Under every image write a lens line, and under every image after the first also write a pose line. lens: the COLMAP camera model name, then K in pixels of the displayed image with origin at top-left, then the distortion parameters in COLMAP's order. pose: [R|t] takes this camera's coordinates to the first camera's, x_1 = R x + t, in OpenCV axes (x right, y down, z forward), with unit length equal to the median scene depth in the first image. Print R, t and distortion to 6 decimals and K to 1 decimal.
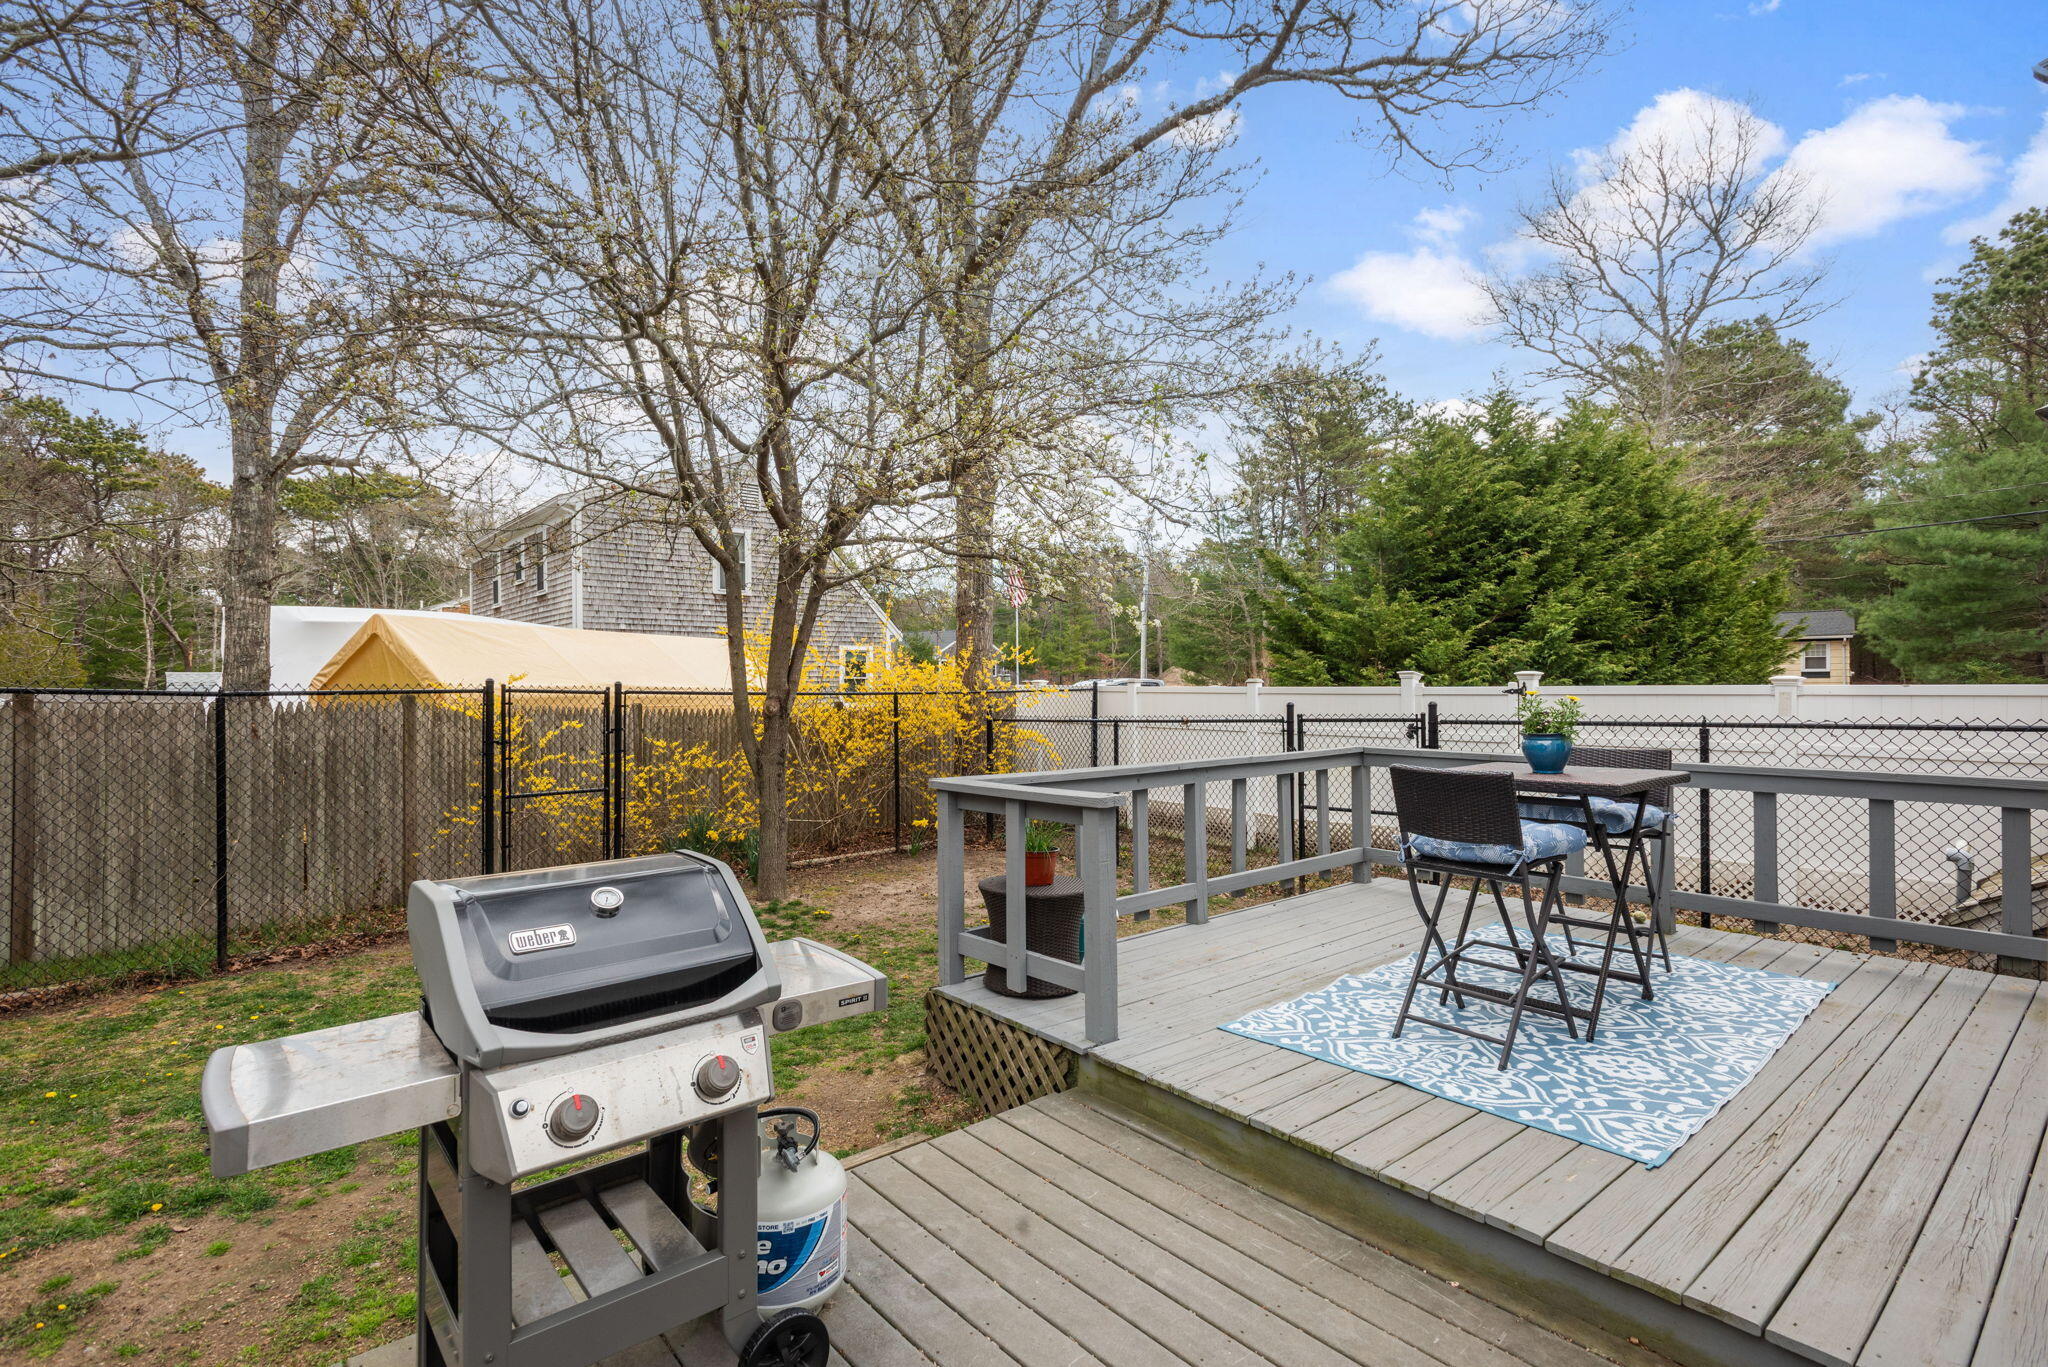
lens RADIAL K [[971.9, 0, 1029.9], [0, 971.9, 688.2], [0, 0, 1]] dist [0.015782, -0.006426]
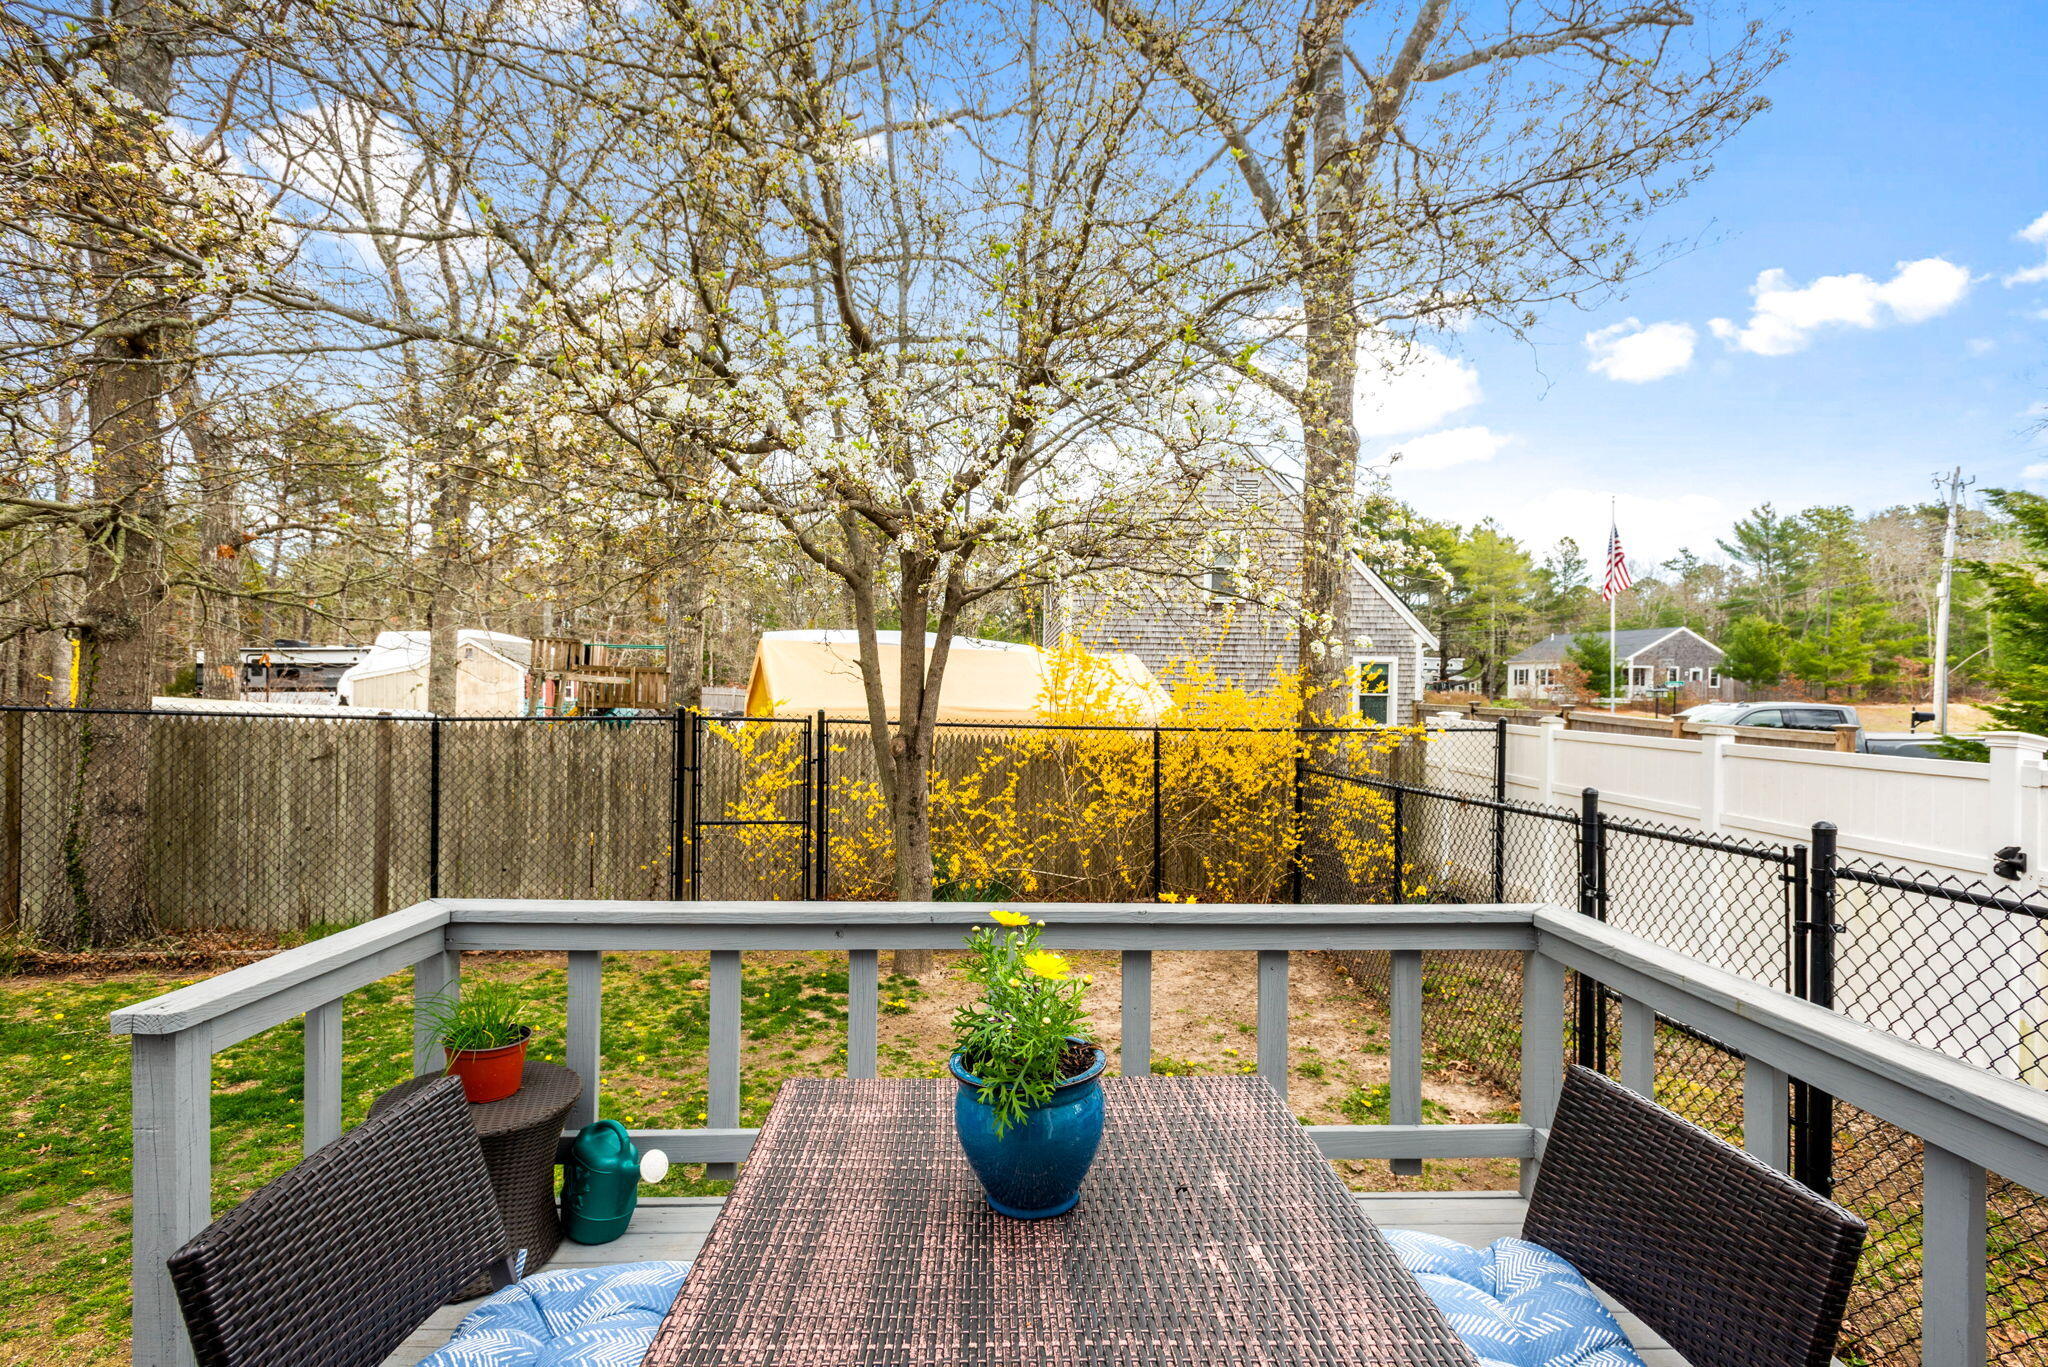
lens RADIAL K [[995.2, 0, 1024.0], [0, 995.2, 683.5], [0, 0, 1]] dist [0.010752, 0.000484]
pose [[0.780566, 0.010413, -0.624986, 0.371191], [-0.015961, 0.999867, -0.003276, -0.035605], [0.624869, 0.012533, 0.780629, 0.394043]]
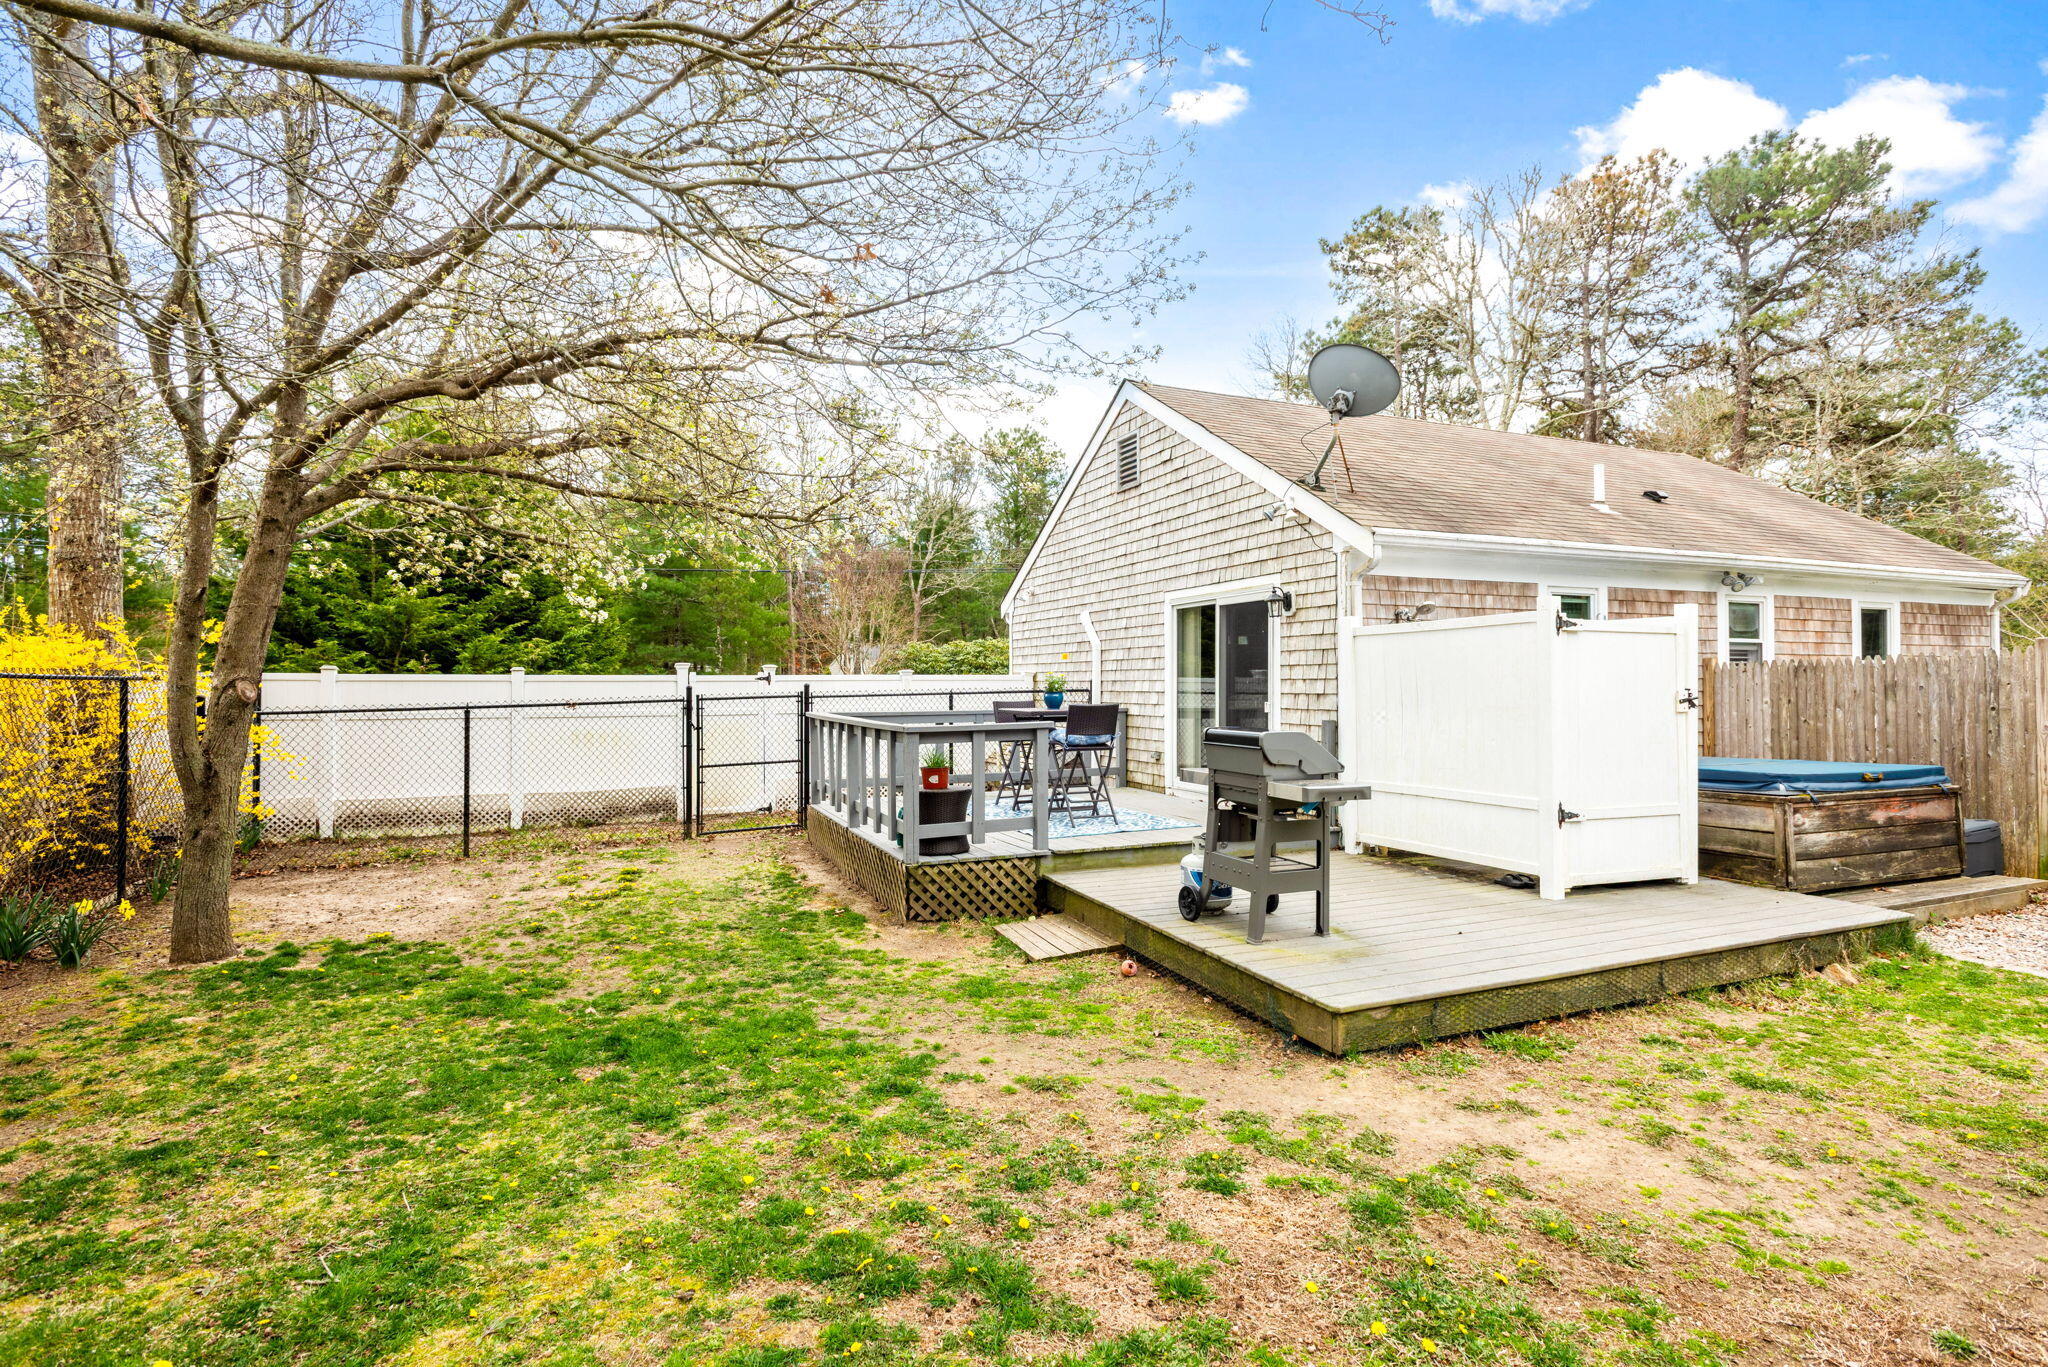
lens RADIAL K [[971.9, 0, 1029.9], [0, 971.9, 688.2], [0, 0, 1]] dist [0.015782, -0.006426]
pose [[0.296252, -0.001768, 0.955108, -0.819407], [0.004228, 0.999991, 0.000540, 0.019729], [-0.955101, 0.003879, 0.296257, 0.208198]]
